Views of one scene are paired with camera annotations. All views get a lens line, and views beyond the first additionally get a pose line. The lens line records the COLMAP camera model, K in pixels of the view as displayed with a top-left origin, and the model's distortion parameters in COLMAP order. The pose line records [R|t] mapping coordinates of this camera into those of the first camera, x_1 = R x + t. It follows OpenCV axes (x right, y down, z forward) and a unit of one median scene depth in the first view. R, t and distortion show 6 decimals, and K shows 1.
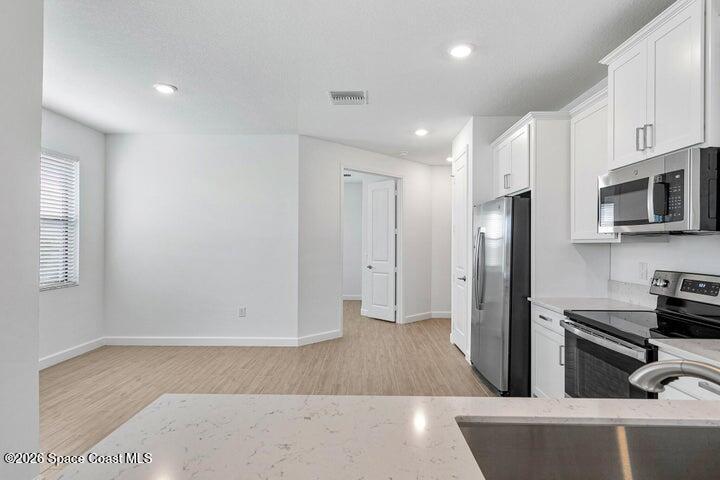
lens RADIAL K [[397.1, 0, 361.1], [0, 397.1, 242.5], [0, 0, 1]] dist [0.007864, 0.001178]
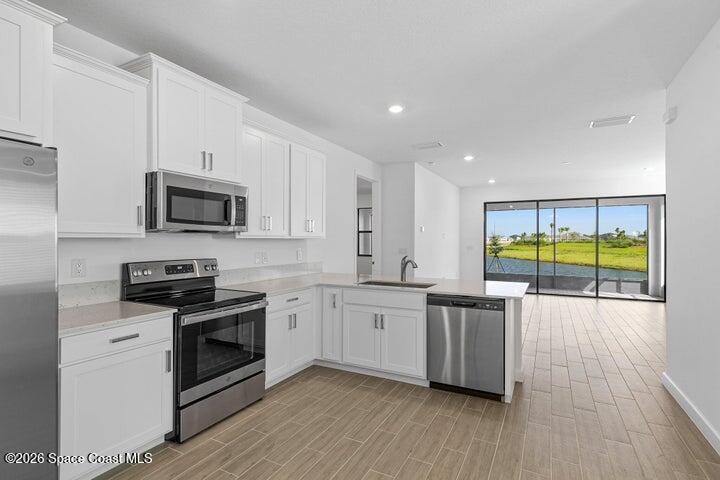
lens RADIAL K [[357.1, 0, 363.0], [0, 357.1, 239.4], [0, 0, 1]] dist [0.006558, 0.000409]
pose [[-0.892062, -0.003087, 0.451902, -0.174612], [-0.004169, 0.999990, -0.001400, 0.002180], [-0.451893, -0.003133, -0.892066, 0.999447]]
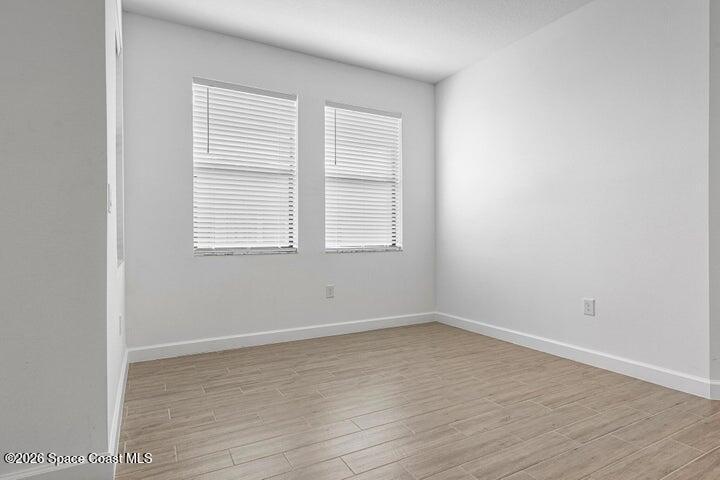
lens RADIAL K [[397.1, 0, 359.1], [0, 397.1, 238.3], [0, 0, 1]] dist [0.007864, 0.001178]
pose [[0.501154, -0.001519, -0.865357, 0.049173], [0.007593, 0.999968, 0.002641, 0.086367], [0.865325, -0.007894, 0.501149, 0.514612]]
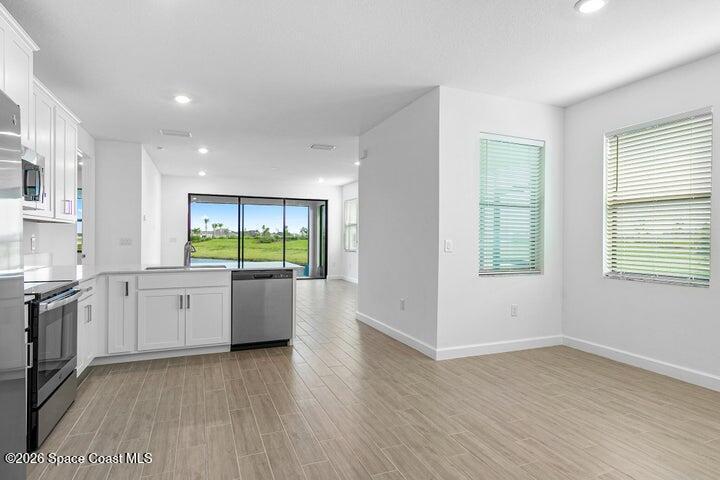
lens RADIAL K [[397.1, 0, 359.6], [0, 397.1, 239.7], [0, 0, 1]] dist [0.007864, 0.001178]
pose [[-0.918220, -0.007504, -0.395999, 0.140776], [-0.008858, 0.999959, 0.001591, 0.031524], [0.395971, 0.004968, -0.918250, 1.293409]]
